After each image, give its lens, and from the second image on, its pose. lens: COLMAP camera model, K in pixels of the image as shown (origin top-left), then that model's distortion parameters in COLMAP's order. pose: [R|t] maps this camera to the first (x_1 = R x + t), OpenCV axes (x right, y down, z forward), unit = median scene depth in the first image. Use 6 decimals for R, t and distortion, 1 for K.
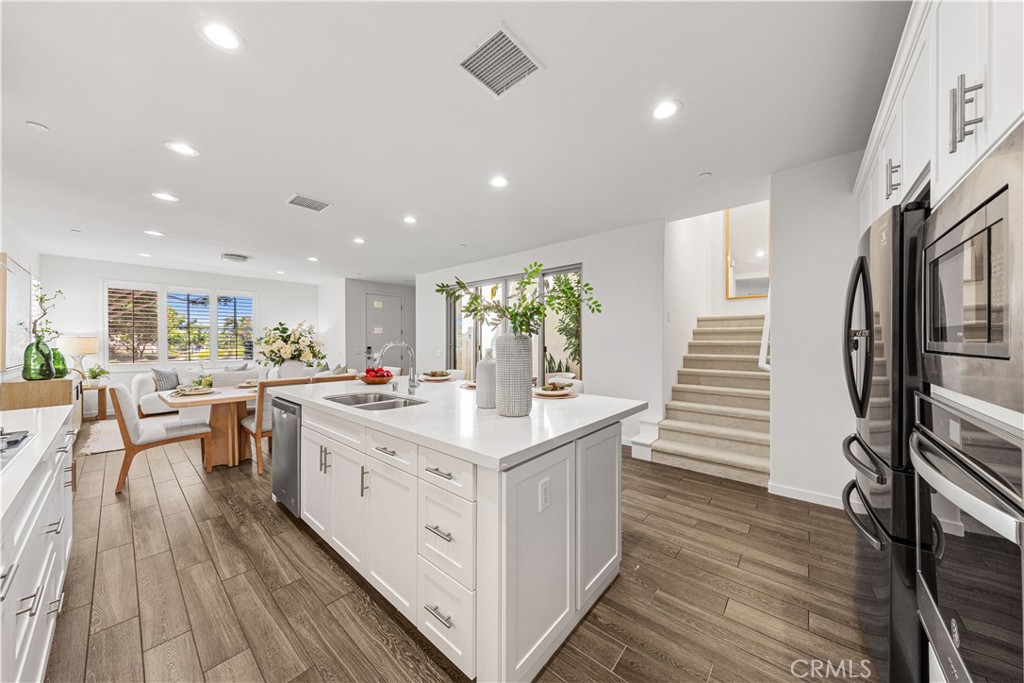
lens RADIAL K [[339.6, 0, 512.0], [0, 339.6, 341.5], [0, 0, 1]] dist [0.000102, 0.000037]
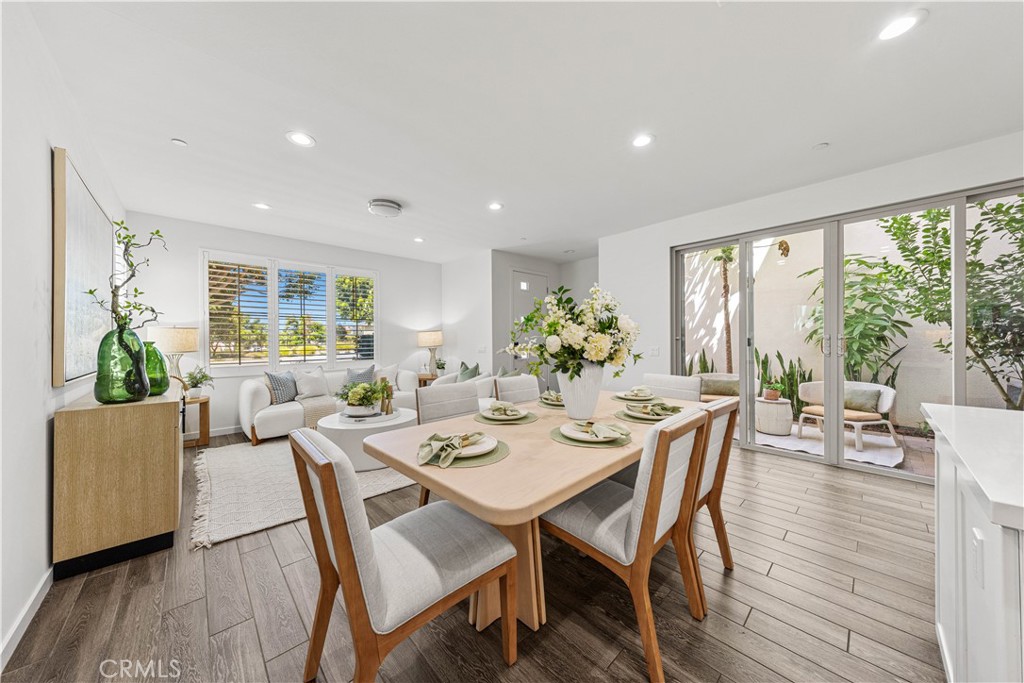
lens RADIAL K [[342.1, 0, 515.0], [0, 342.1, 337.7], [0, 0, 1]] dist [-0.000077, -0.000032]
pose [[0.994894, -0.006310, -0.100726, -0.691163], [0.005882, 0.999972, -0.004547, 0.019394], [0.100752, 0.003931, 0.994904, 0.502142]]
